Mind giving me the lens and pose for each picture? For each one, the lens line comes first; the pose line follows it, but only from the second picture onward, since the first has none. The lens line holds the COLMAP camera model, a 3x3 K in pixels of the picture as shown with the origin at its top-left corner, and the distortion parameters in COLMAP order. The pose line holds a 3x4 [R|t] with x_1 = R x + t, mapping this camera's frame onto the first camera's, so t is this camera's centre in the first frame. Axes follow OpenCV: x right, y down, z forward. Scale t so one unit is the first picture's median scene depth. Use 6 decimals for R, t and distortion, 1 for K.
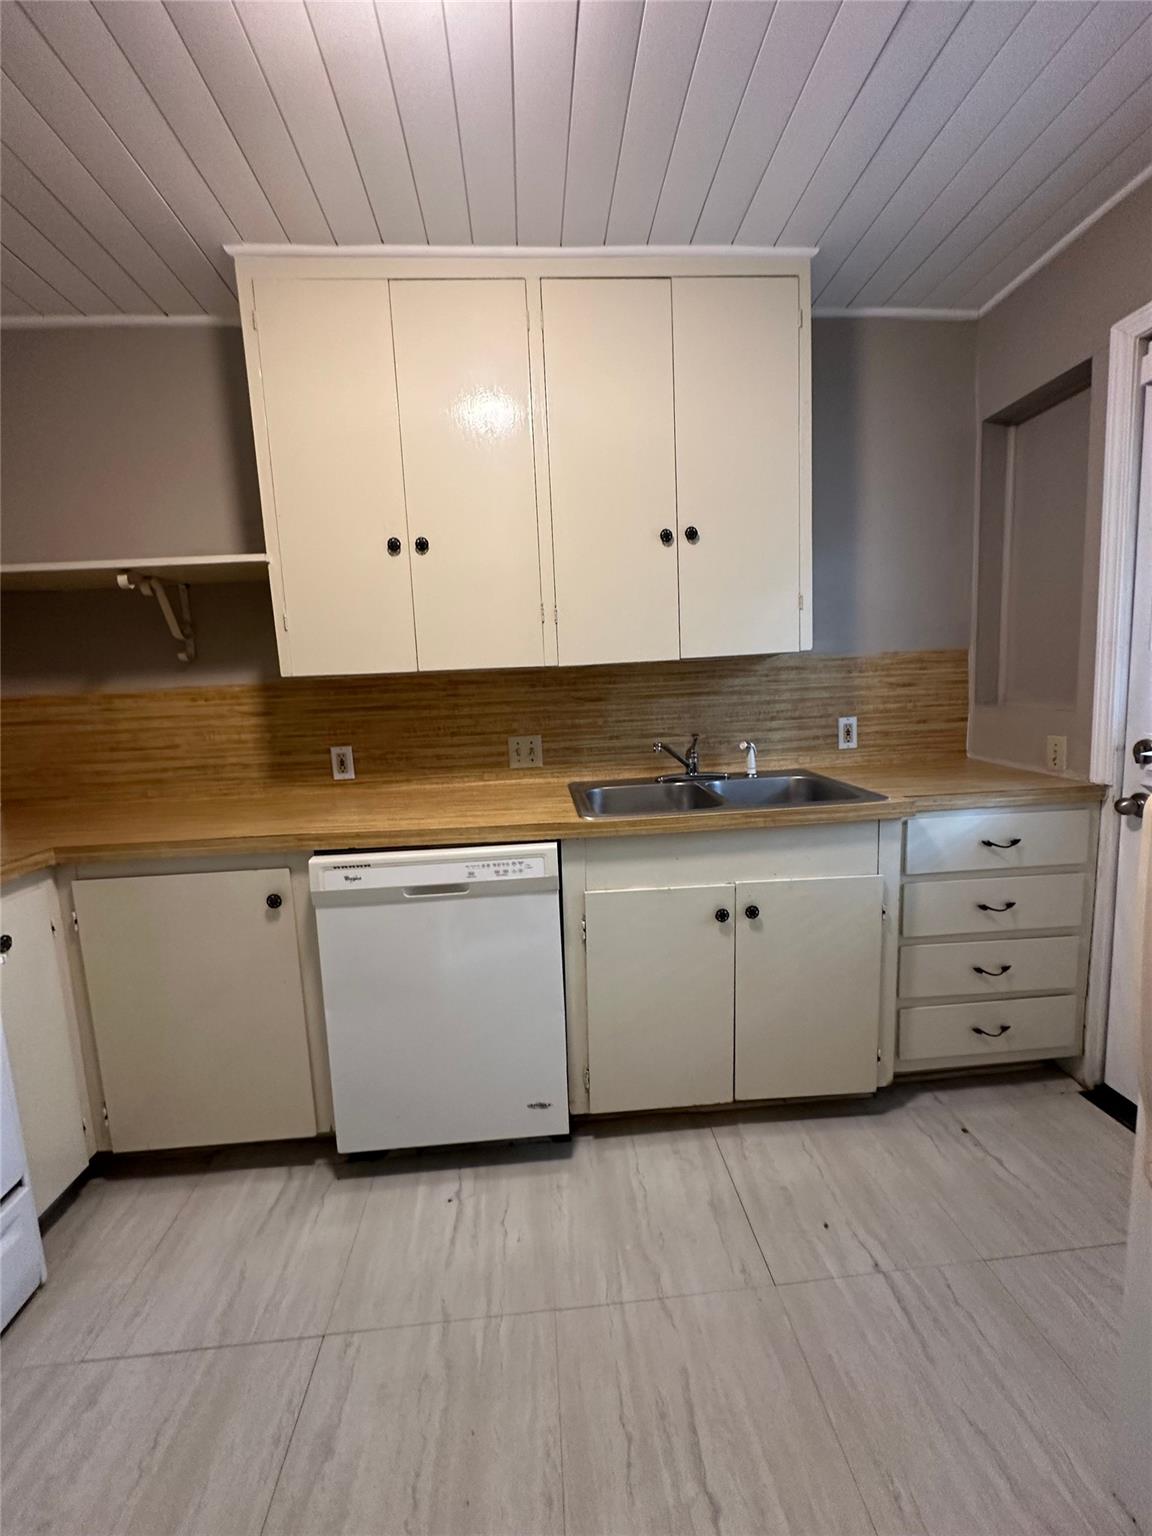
lens RADIAL K [[614.8, 0, 576.6], [0, 614.8, 766.9], [0, 0, 1]] dist [-0.002187, 0.000608]
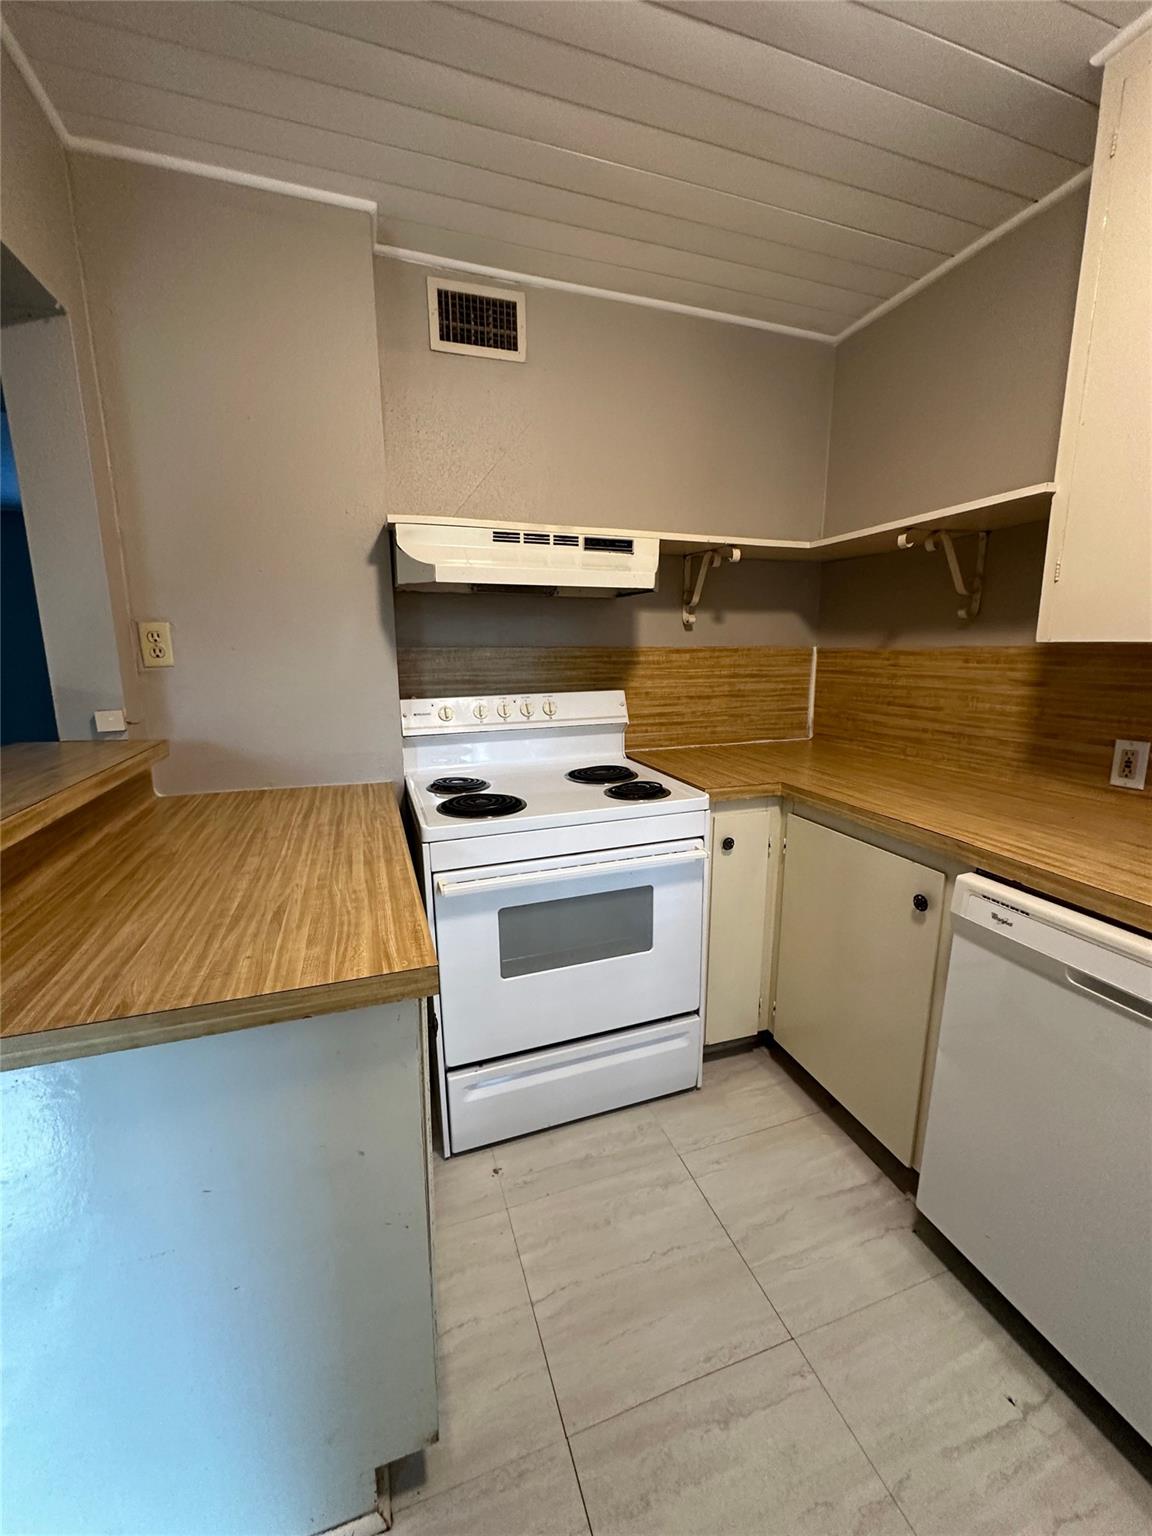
lens RADIAL K [[614.8, 0, 576.3], [0, 614.8, 765.8], [0, 0, 1]] dist [-0.002187, 0.000608]
pose [[0.250904, 0.225565, -0.941365, 0.145707], [-0.132164, 0.971348, 0.197524, -0.069725], [0.958947, 0.074855, 0.273527, 0.230265]]
